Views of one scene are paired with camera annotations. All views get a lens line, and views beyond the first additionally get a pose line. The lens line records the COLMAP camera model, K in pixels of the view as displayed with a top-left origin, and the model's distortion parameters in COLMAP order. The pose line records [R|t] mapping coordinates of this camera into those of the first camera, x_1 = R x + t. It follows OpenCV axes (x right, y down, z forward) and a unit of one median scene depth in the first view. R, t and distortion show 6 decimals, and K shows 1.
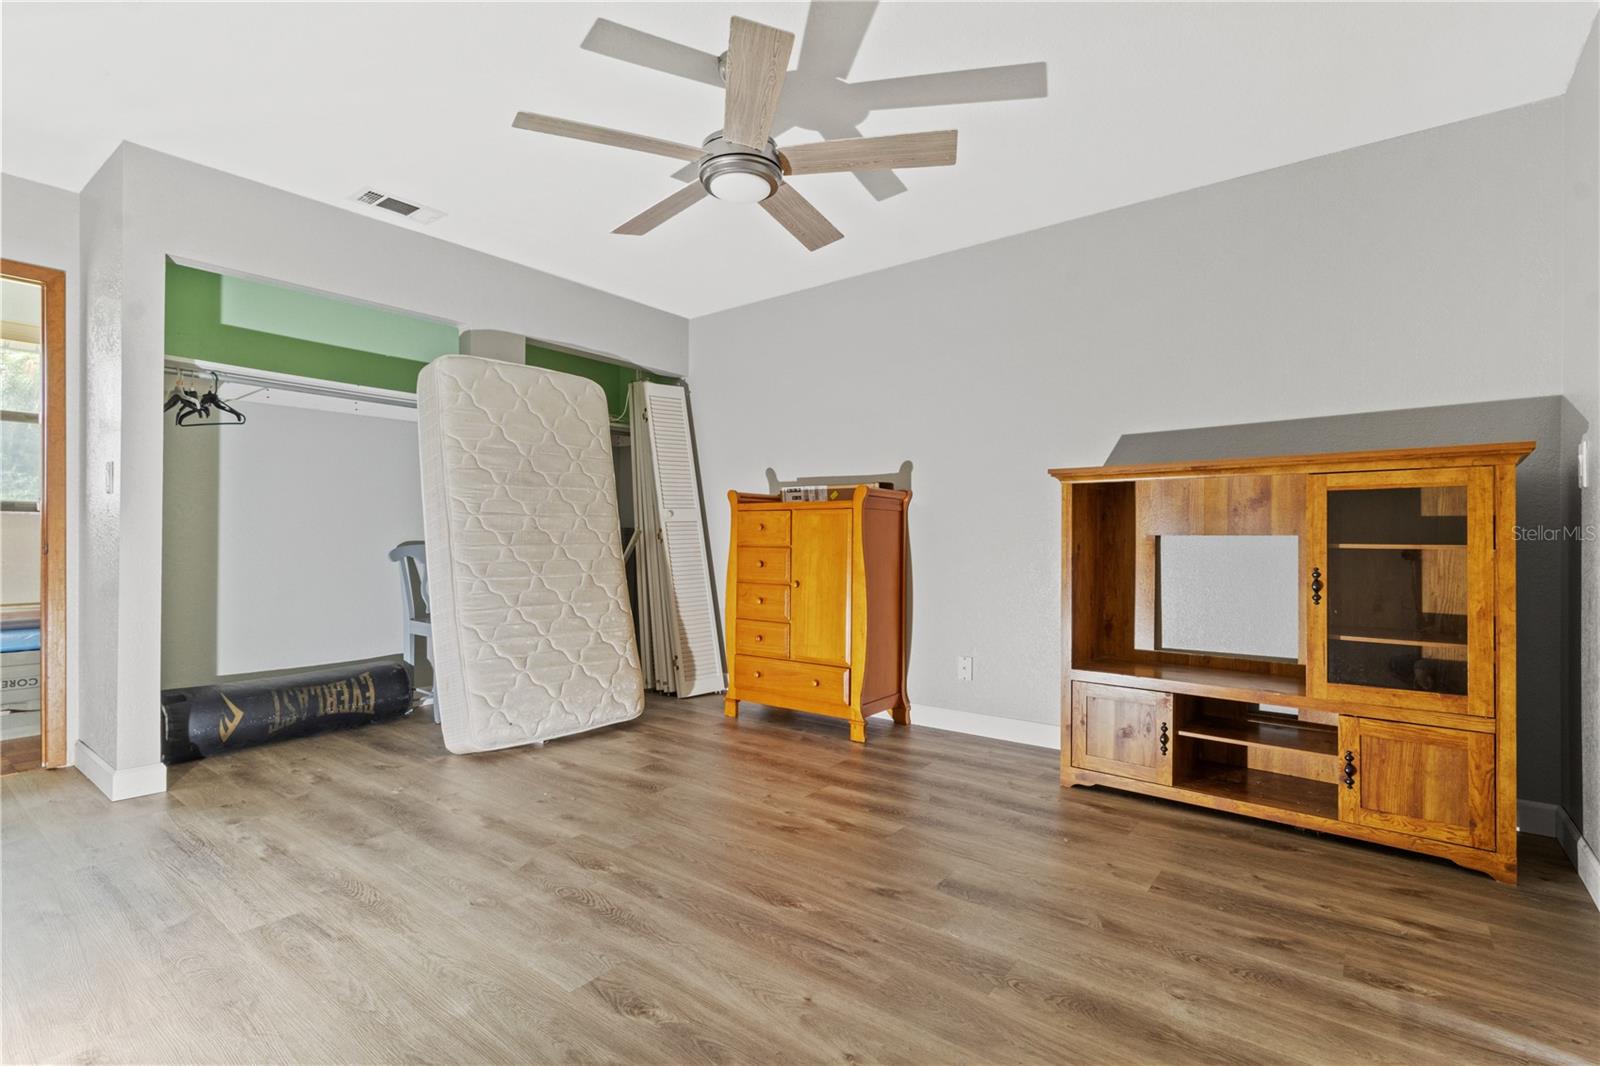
lens RADIAL K [[738.3, 0, 800.0], [0, 738.3, 533.0], [0, 0, 1]] dist [0.006282, 0.000441]
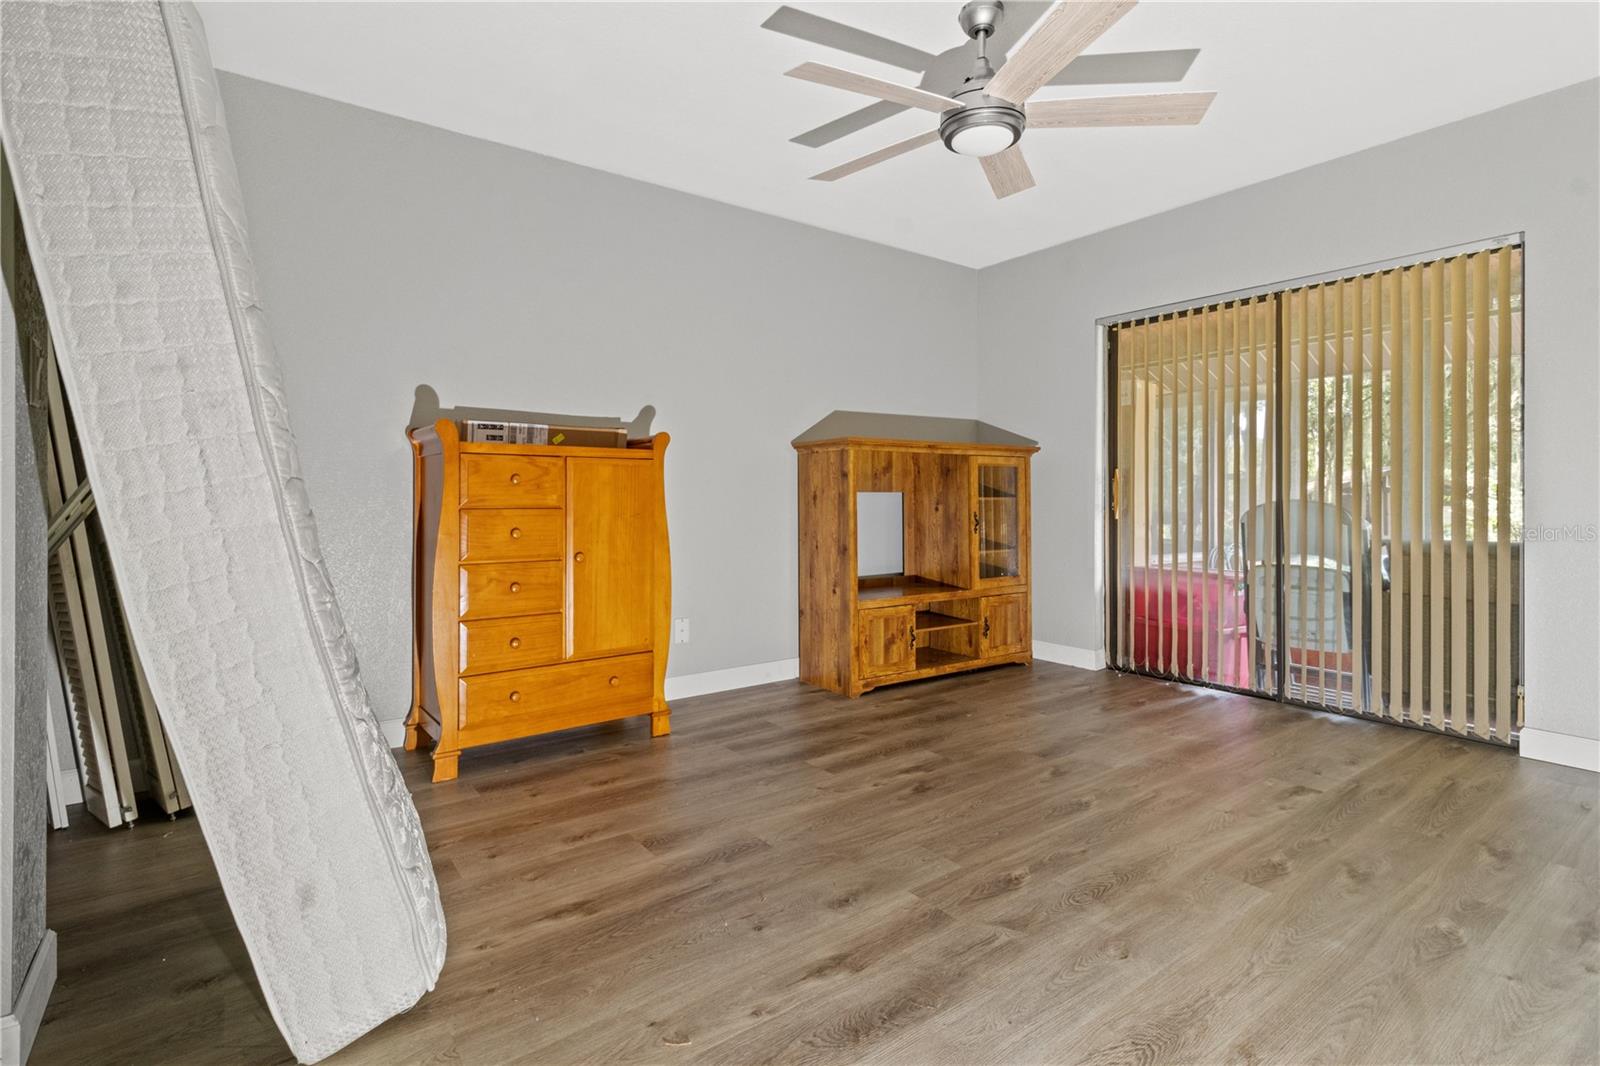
lens RADIAL K [[771.6, 0, 797.7], [0, 771.6, 497.7], [0, 0, 1]] dist [0.002622, 0.000329]
pose [[0.271601, -0.003337, 0.962404, -1.082048], [-0.003989, 0.999981, 0.004593, 0.008703], [-0.962402, -0.005087, 0.271583, 0.909587]]
